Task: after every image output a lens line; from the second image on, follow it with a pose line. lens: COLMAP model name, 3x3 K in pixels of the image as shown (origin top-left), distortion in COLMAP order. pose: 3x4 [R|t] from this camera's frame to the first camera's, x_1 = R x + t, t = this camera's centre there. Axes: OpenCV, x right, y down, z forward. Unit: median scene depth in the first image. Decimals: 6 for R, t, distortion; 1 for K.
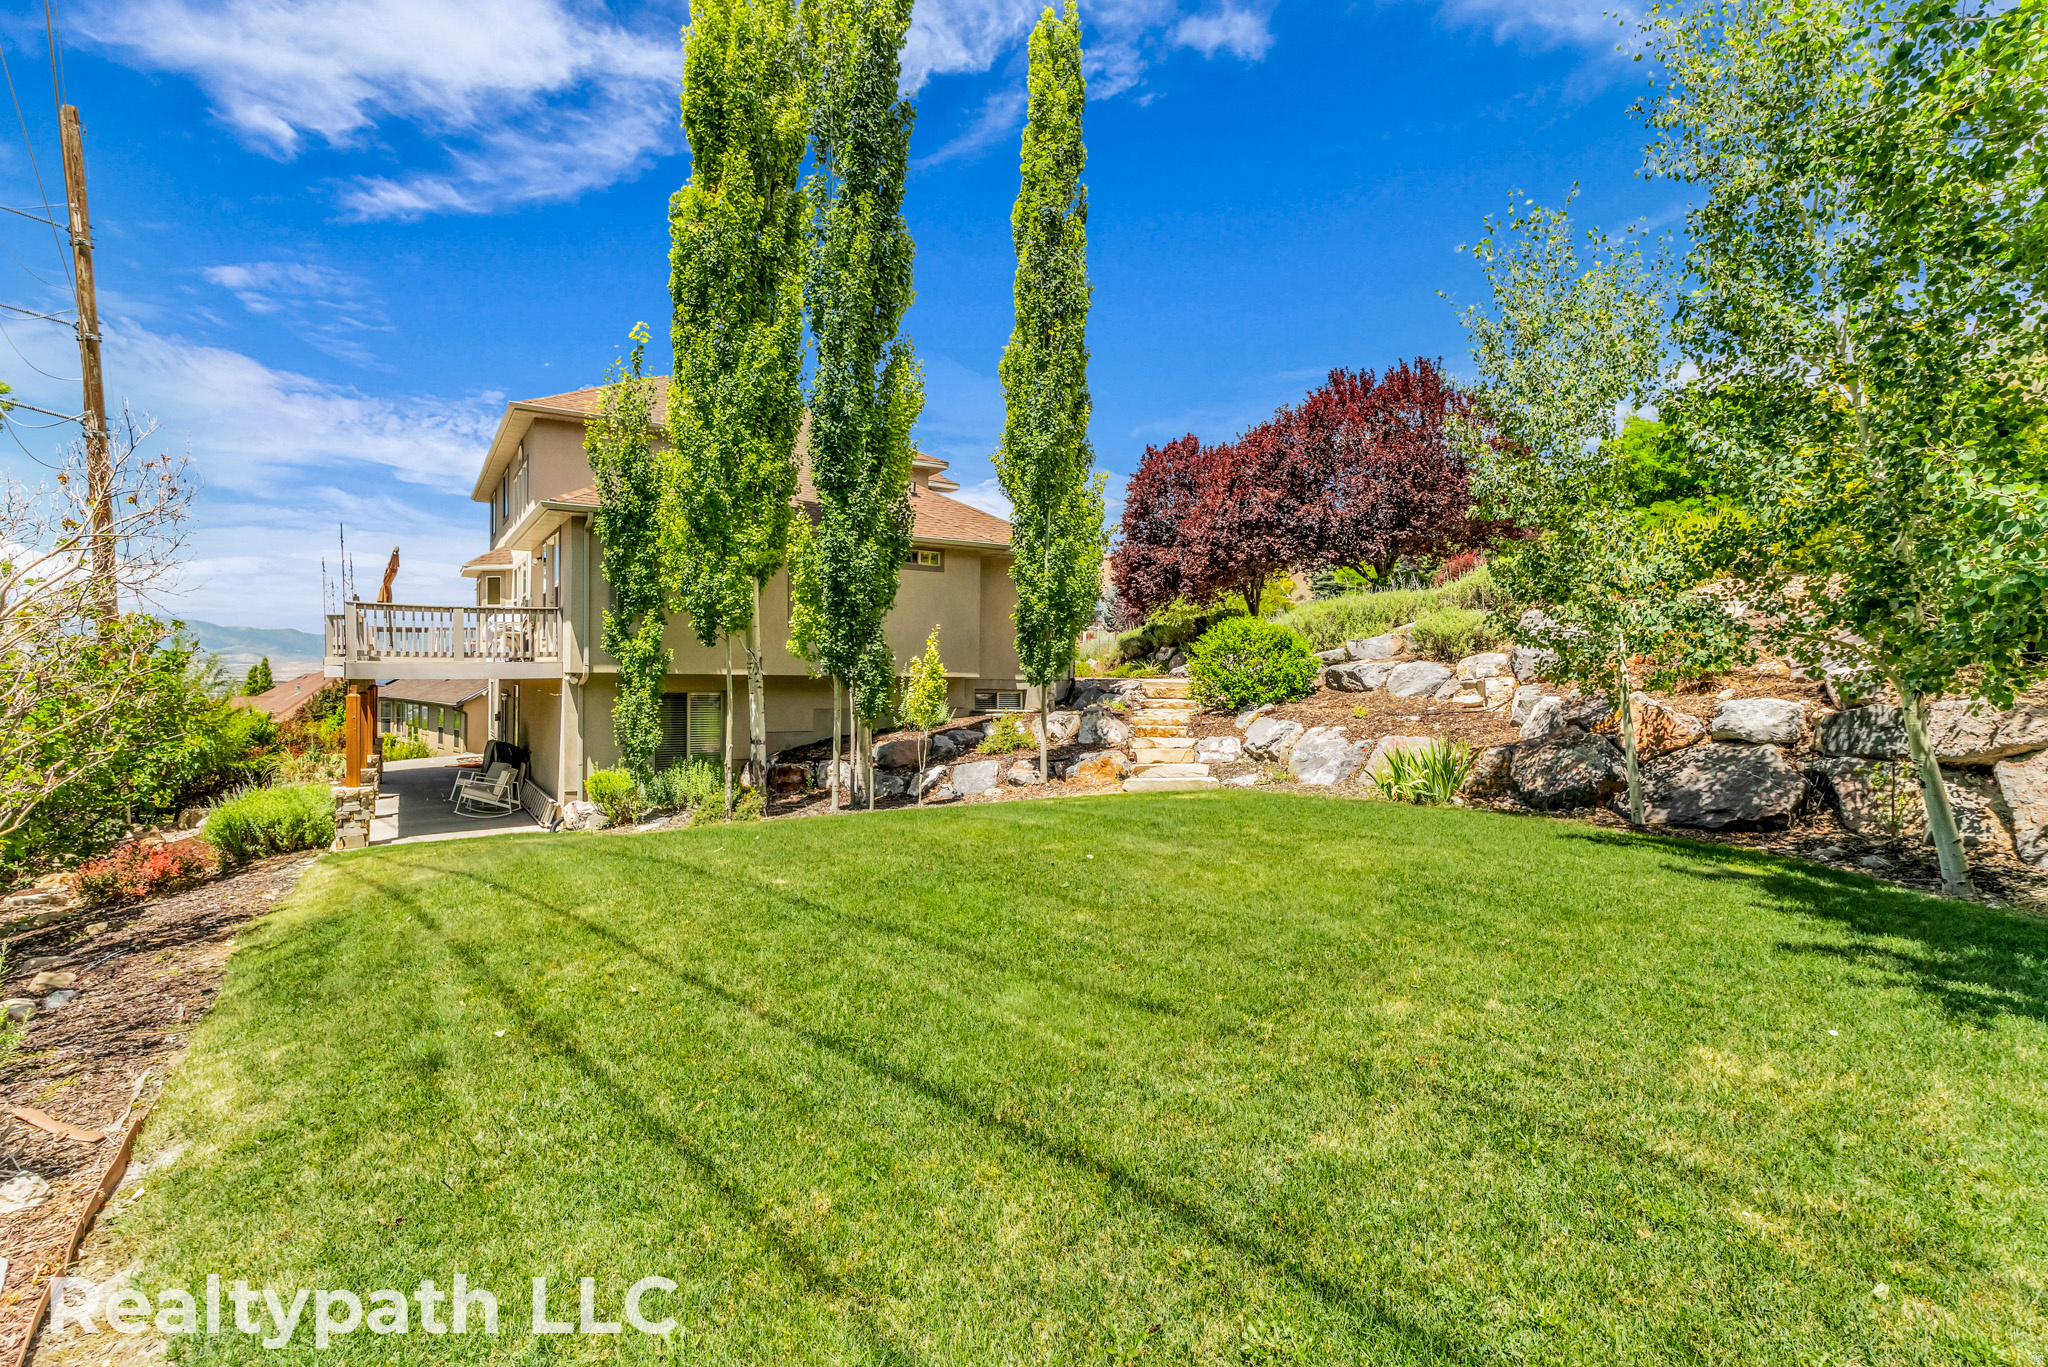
lens RADIAL K [[1041.5, 0, 1026.2], [0, 1041.5, 685.4], [0, 0, 1]] dist [0.005526, -0.000668]
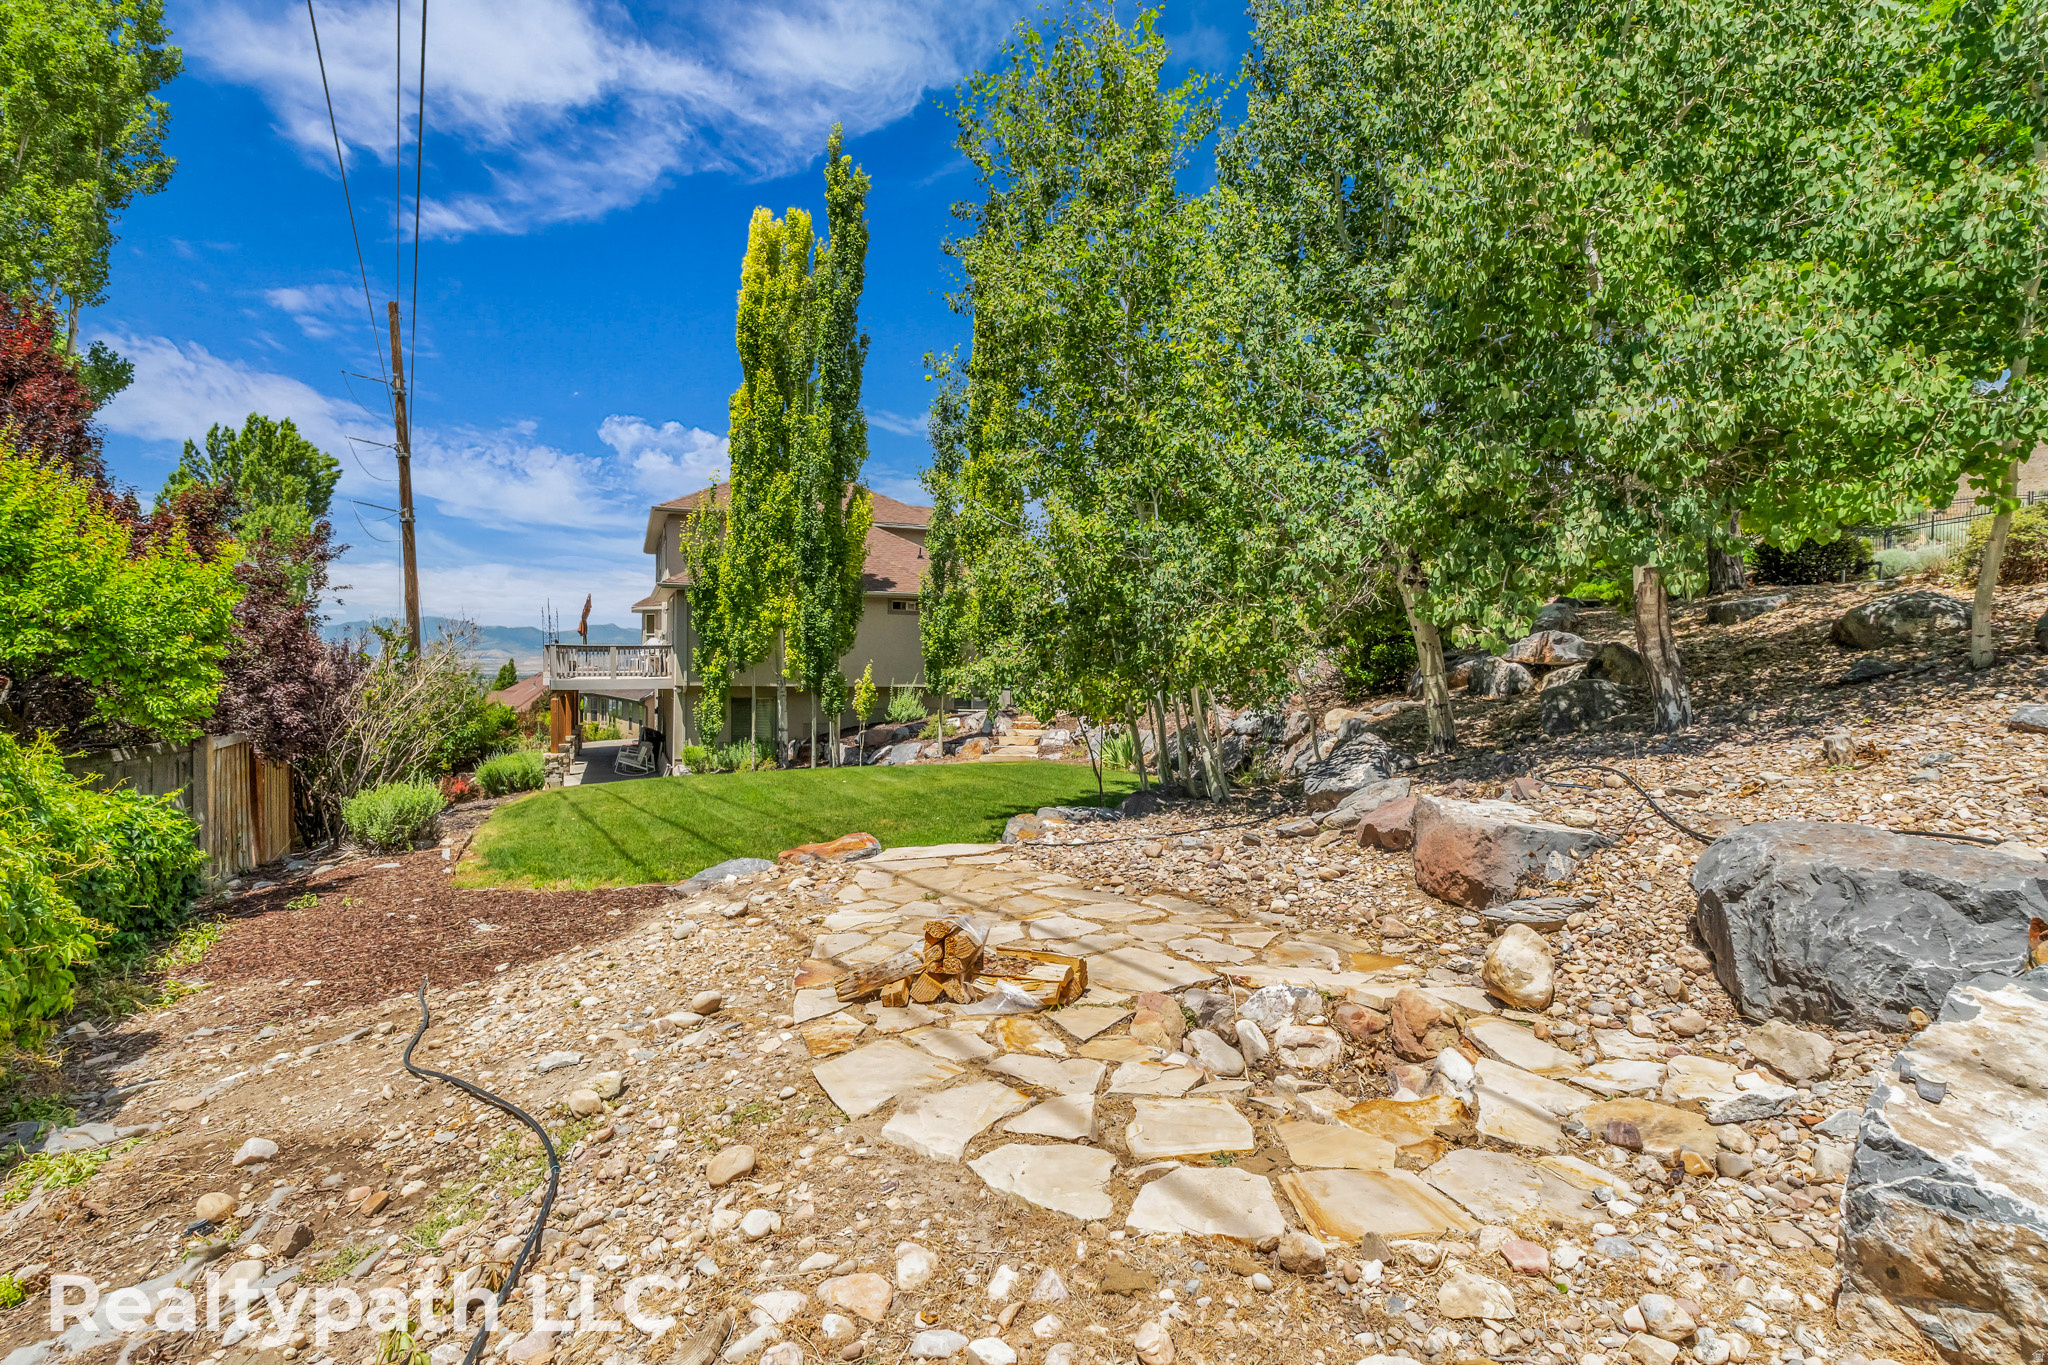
lens RADIAL K [[1041.5, 0, 1022.2], [0, 1041.5, 680.4], [0, 0, 1]] dist [0.005526, -0.000668]
pose [[0.984801, 0.001945, -0.173676, 0.397979], [-0.001499, 0.999995, 0.002698, -0.027102], [0.173680, -0.002396, 0.984799, -0.536535]]
